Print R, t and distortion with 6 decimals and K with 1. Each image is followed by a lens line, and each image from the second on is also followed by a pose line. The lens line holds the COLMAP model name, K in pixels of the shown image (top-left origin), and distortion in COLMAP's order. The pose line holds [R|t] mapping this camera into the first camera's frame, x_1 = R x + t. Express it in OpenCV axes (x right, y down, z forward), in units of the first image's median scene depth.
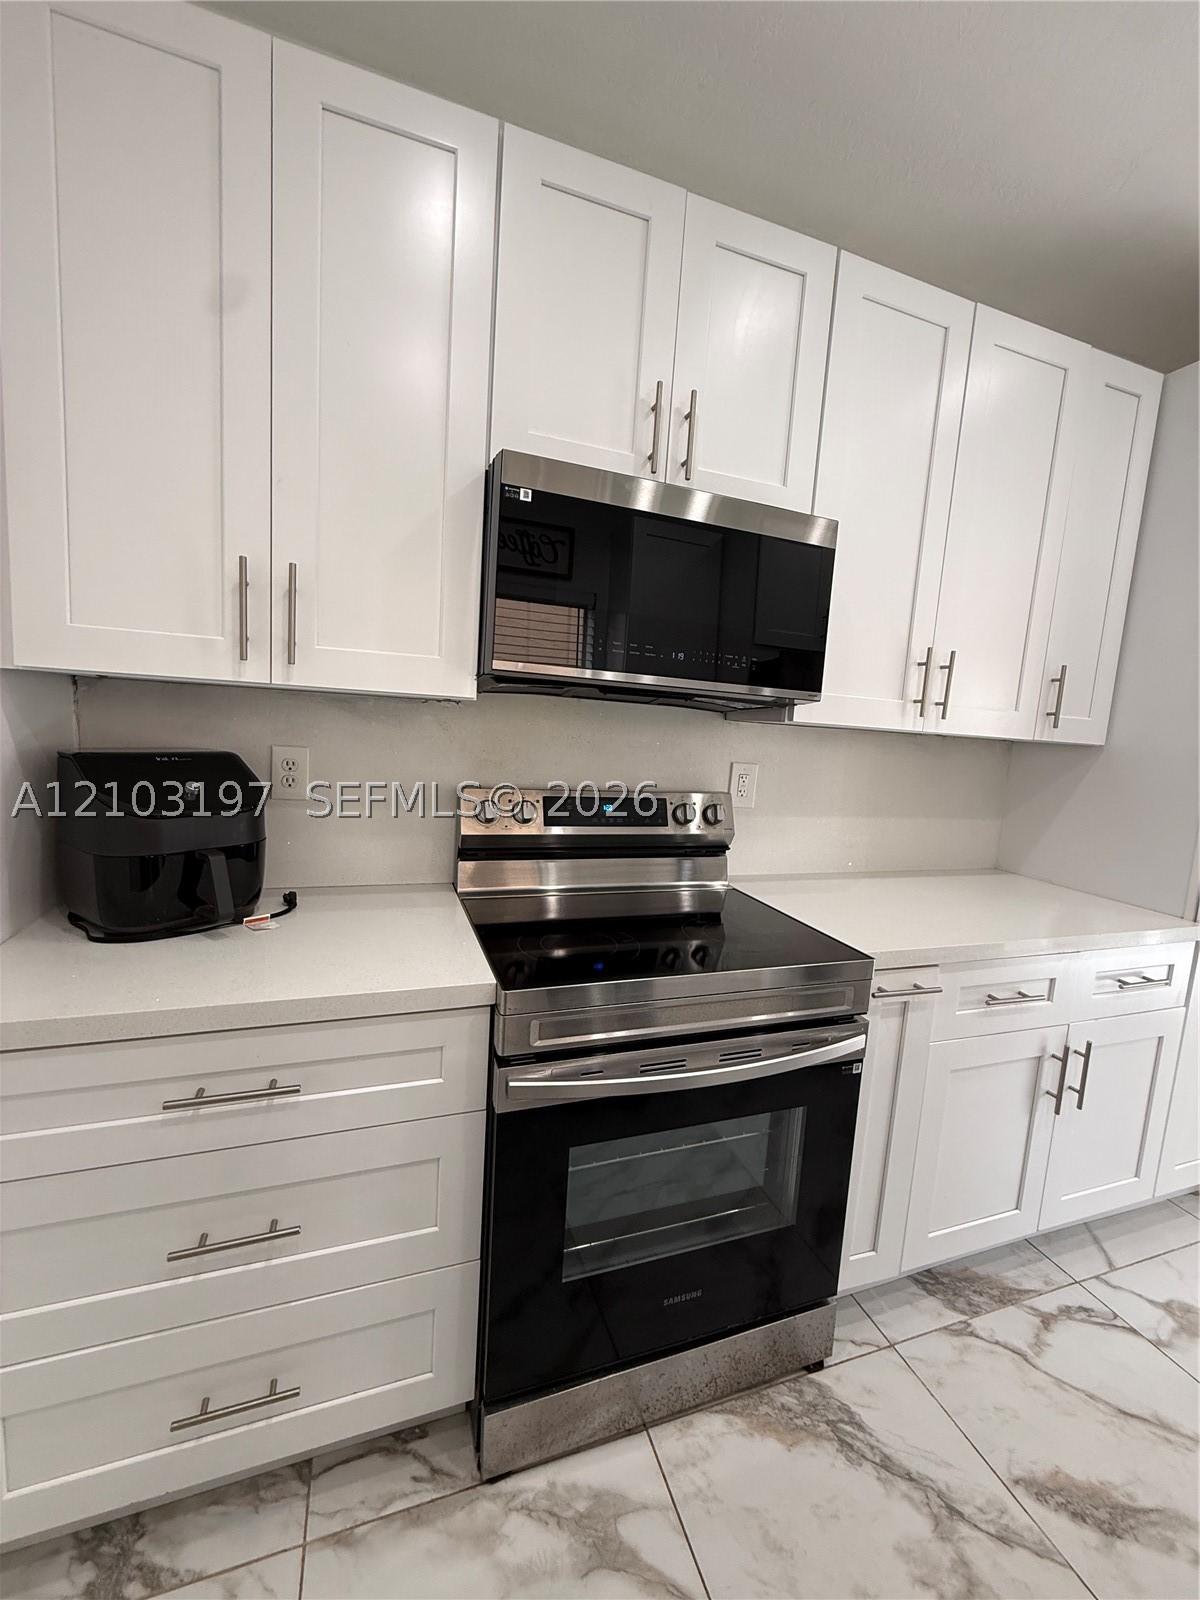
lens RADIAL K [[638.3, 0, 595.9], [0, 638.3, 796.8], [0, 0, 1]] dist [-0.000472, 0.000335]
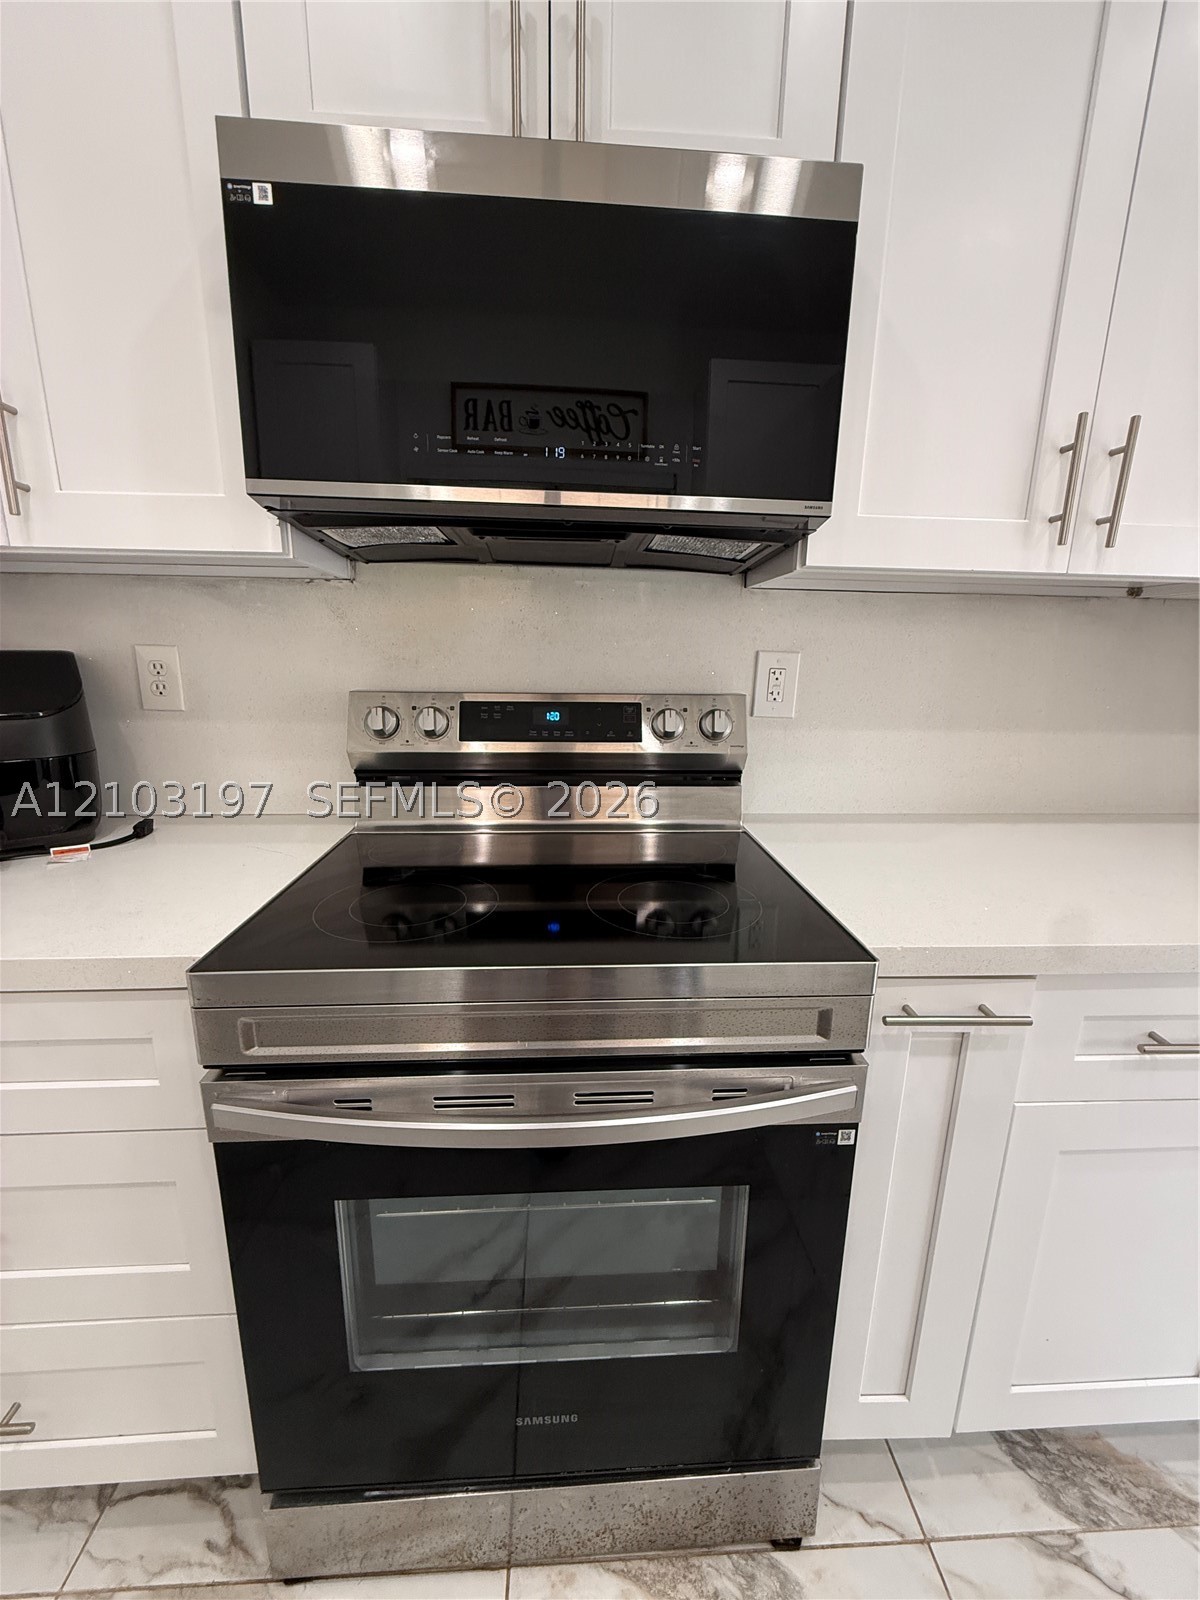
lens RADIAL K [[638.3, 0, 589.7], [0, 638.3, 796.3], [0, 0, 1]] dist [-0.000472, 0.000335]
pose [[0.959166, 0.014203, -0.282487, 0.300928], [0.012125, 0.995756, 0.091233, 0.047585], [0.282584, -0.090933, 0.954923, 0.348141]]
